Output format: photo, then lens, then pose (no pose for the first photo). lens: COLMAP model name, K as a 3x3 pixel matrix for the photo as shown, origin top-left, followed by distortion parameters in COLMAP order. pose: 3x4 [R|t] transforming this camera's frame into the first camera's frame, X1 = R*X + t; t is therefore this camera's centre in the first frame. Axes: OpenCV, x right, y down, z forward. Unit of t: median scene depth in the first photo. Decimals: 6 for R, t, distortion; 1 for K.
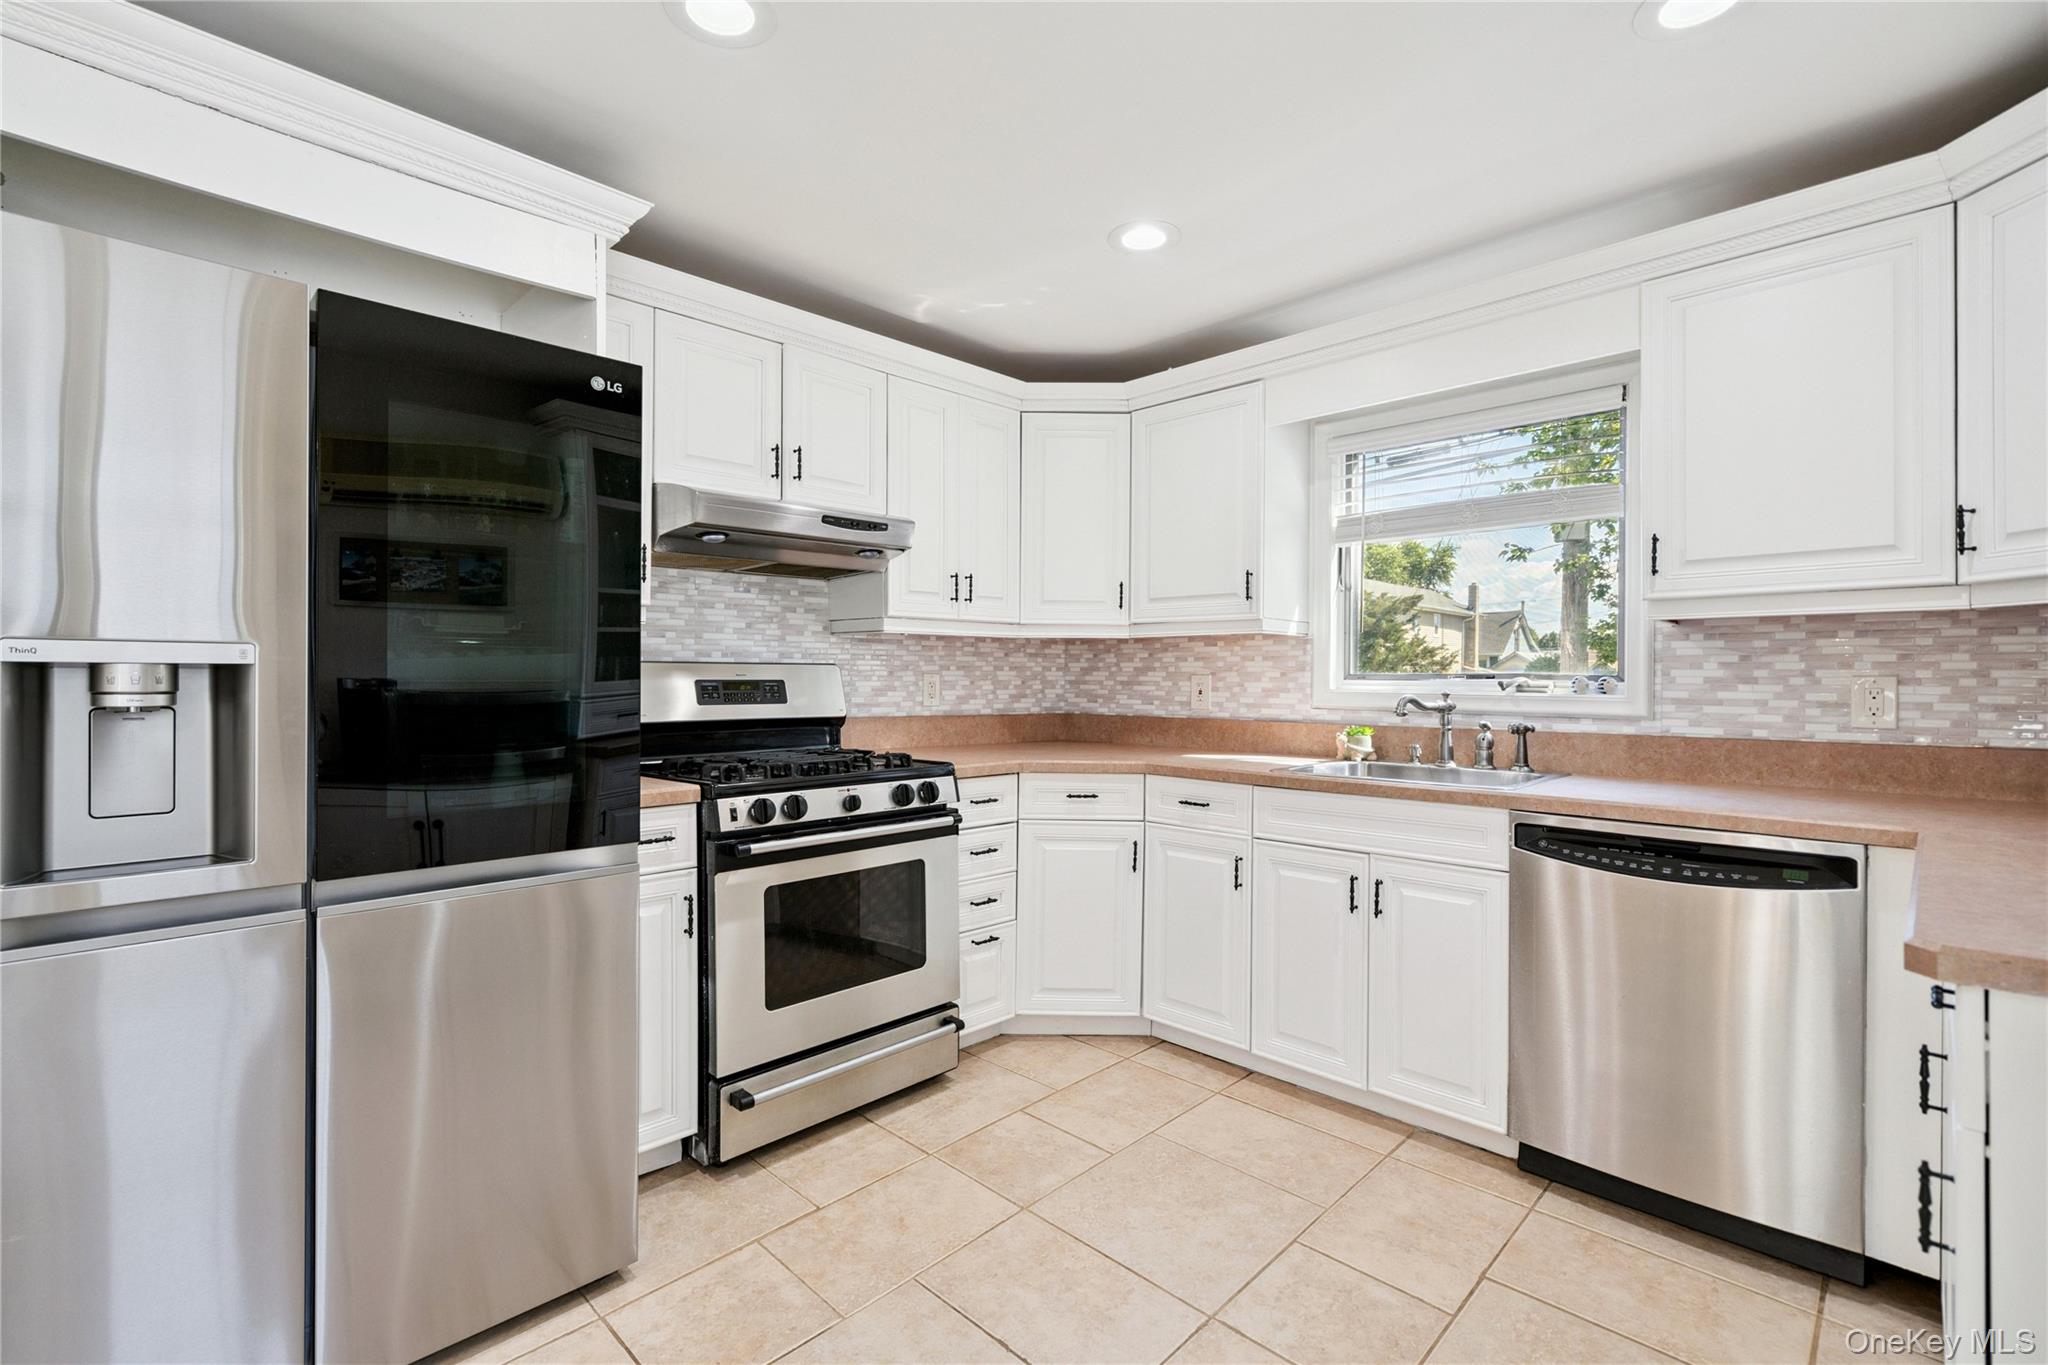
lens RADIAL K [[924.7, 0, 999.3], [0, 924.7, 674.1], [0, 0, 1]] dist [-0.002611, 0.000879]
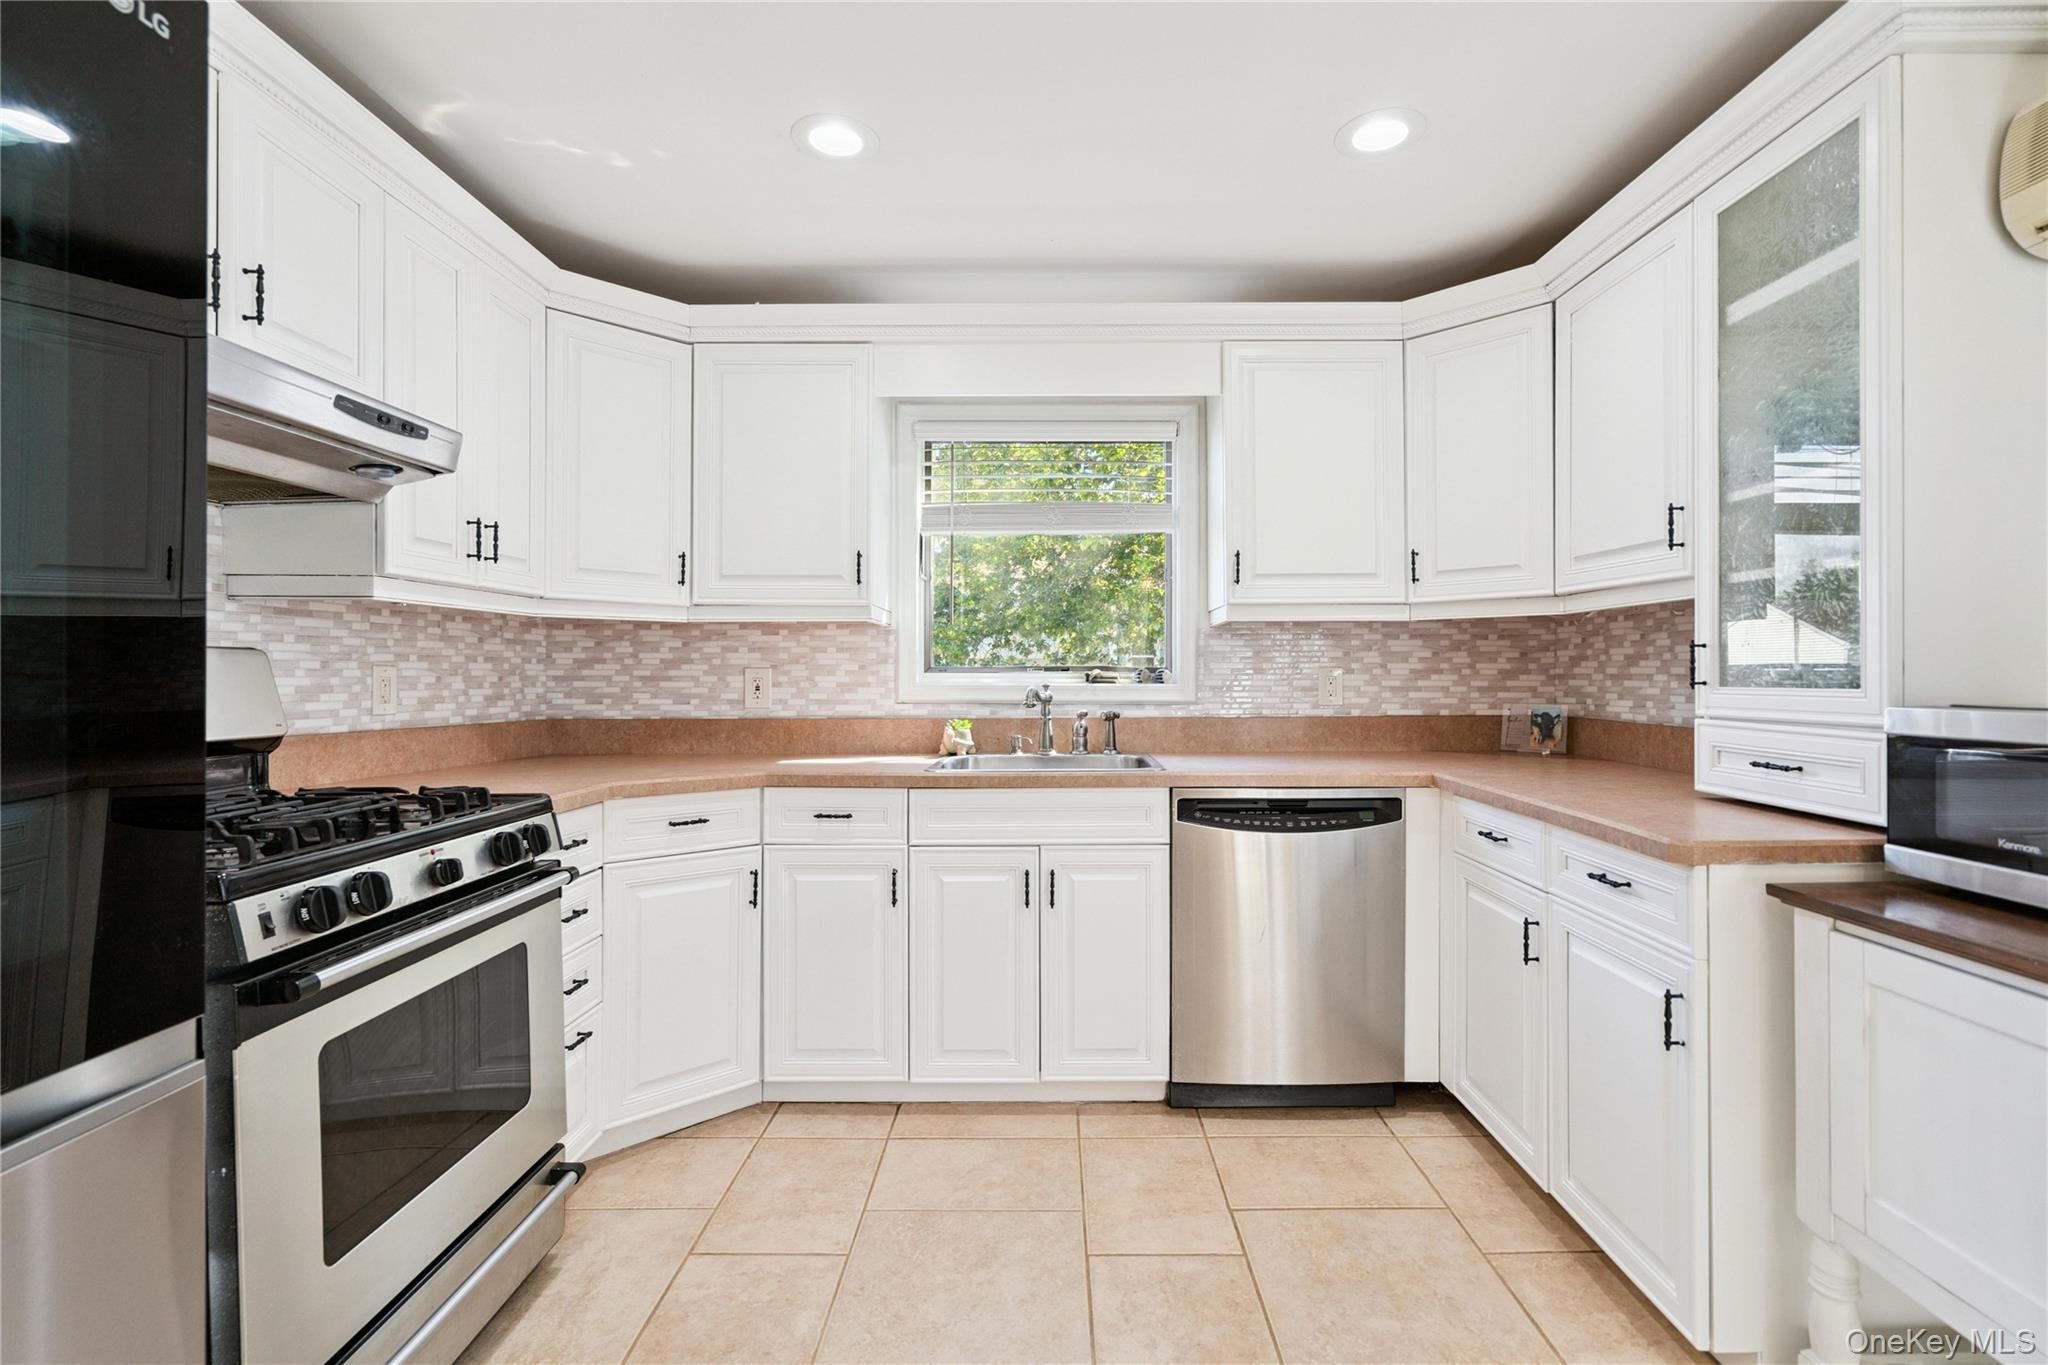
lens RADIAL K [[954.6, 0, 1054.7], [0, 954.6, 673.8], [0, 0, 1]] dist [-0.003634, 0.000321]
pose [[0.701824, -0.003293, 0.712342, -0.282961], [0.001882, 0.999994, 0.002769, 0.005409], [-0.712347, -0.000603, 0.701827, 0.230985]]
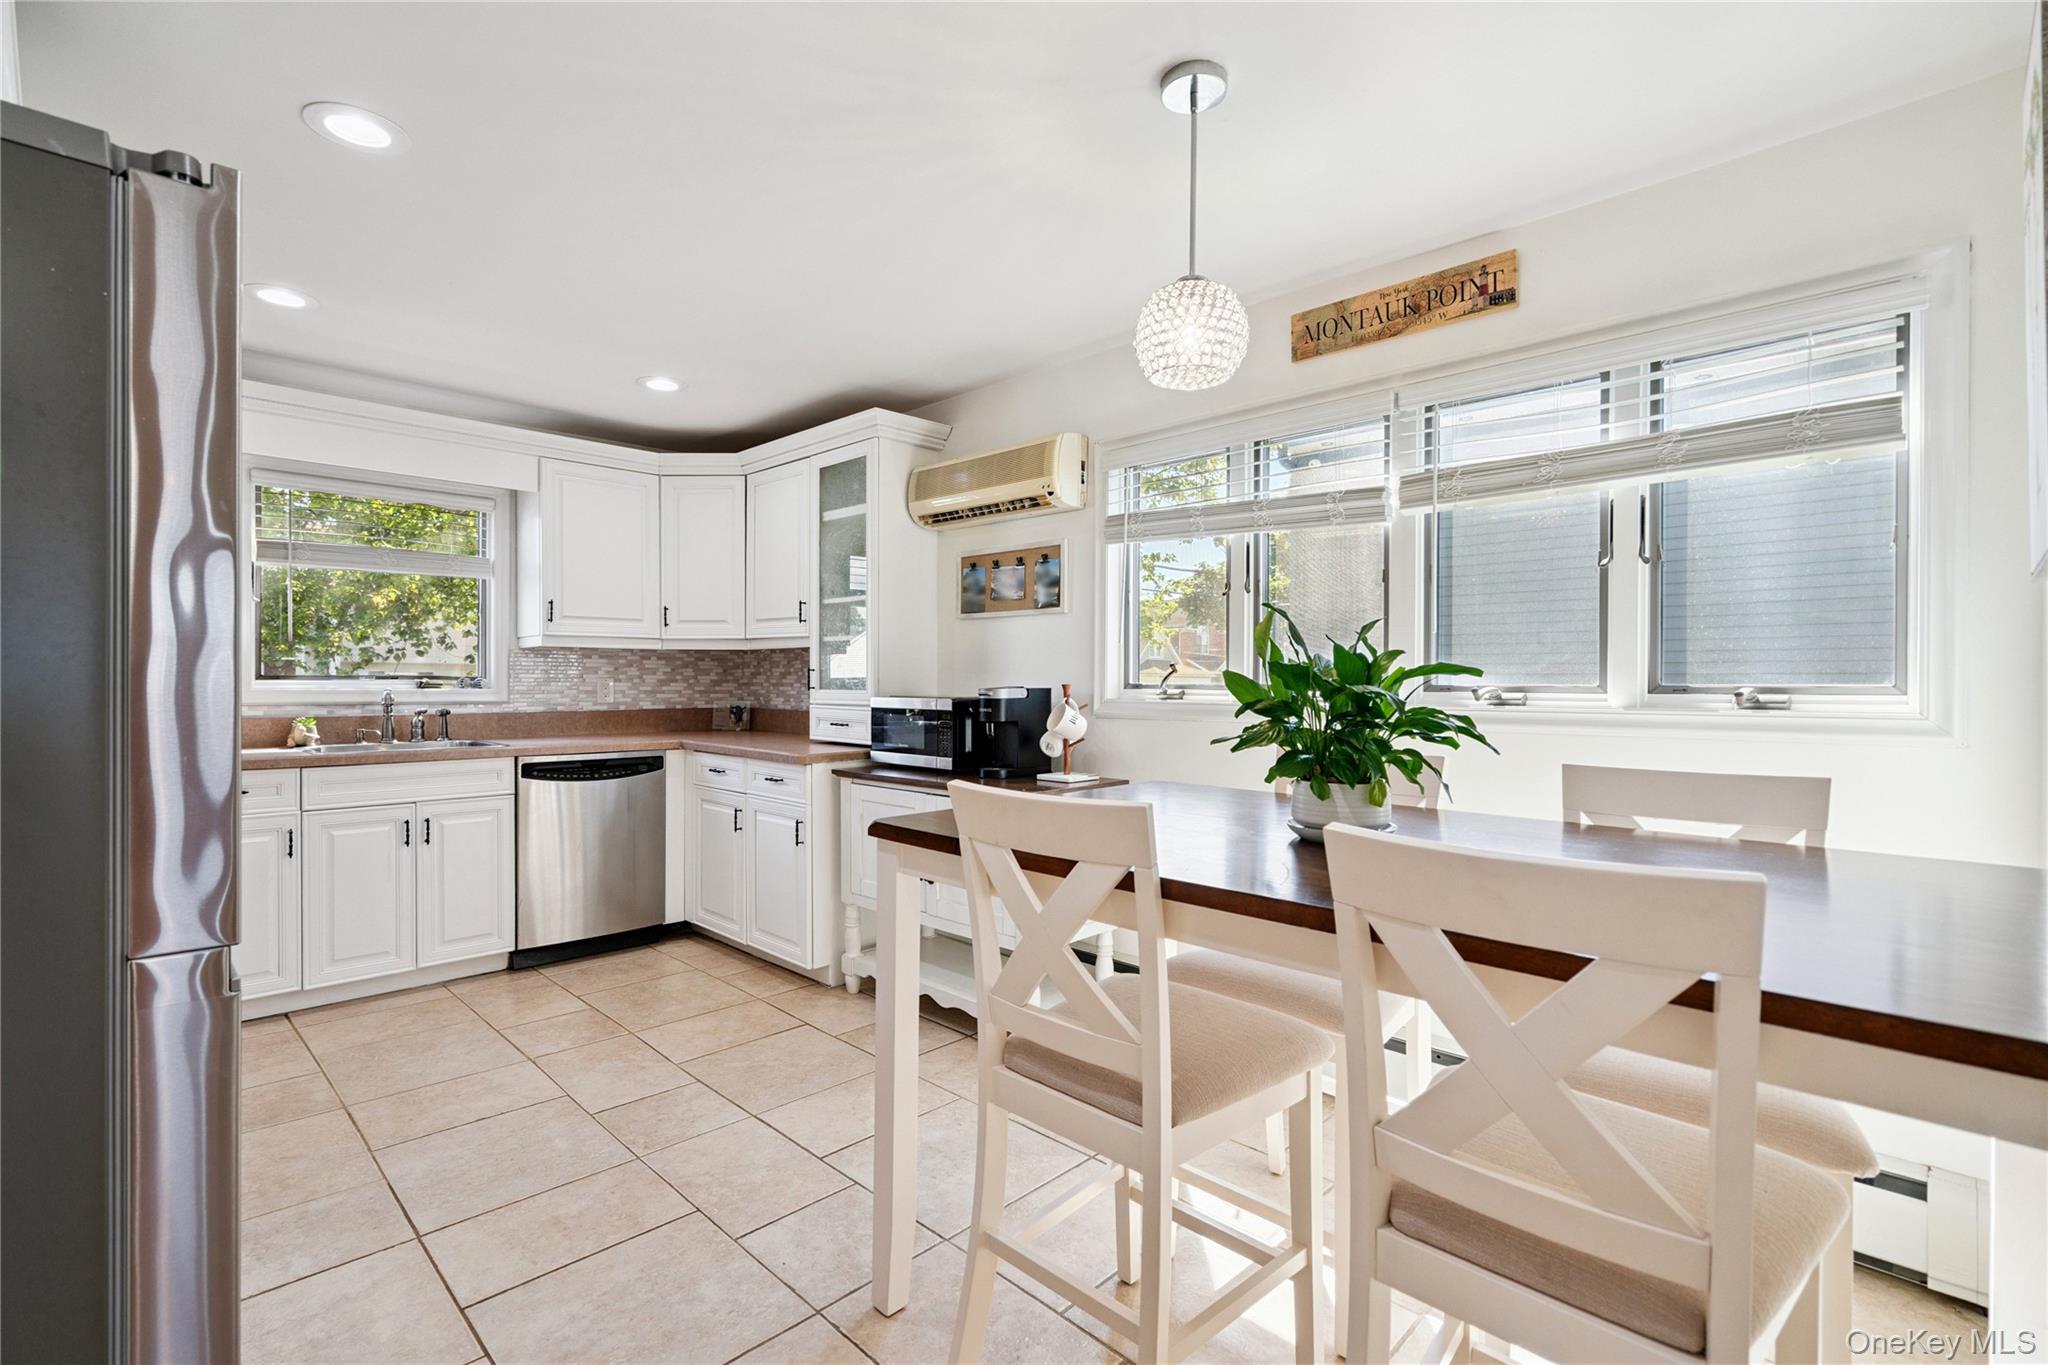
lens RADIAL K [[934.4, 0, 1008.2], [0, 934.4, 687.6], [0, 0, 1]] dist [-0.003296, 0.001267]
pose [[-0.003812, -0.008511, 0.999957, -0.902025], [-0.005479, 0.999949, 0.008490, 0.001064], [-0.999978, -0.005447, -0.003858, 0.085774]]
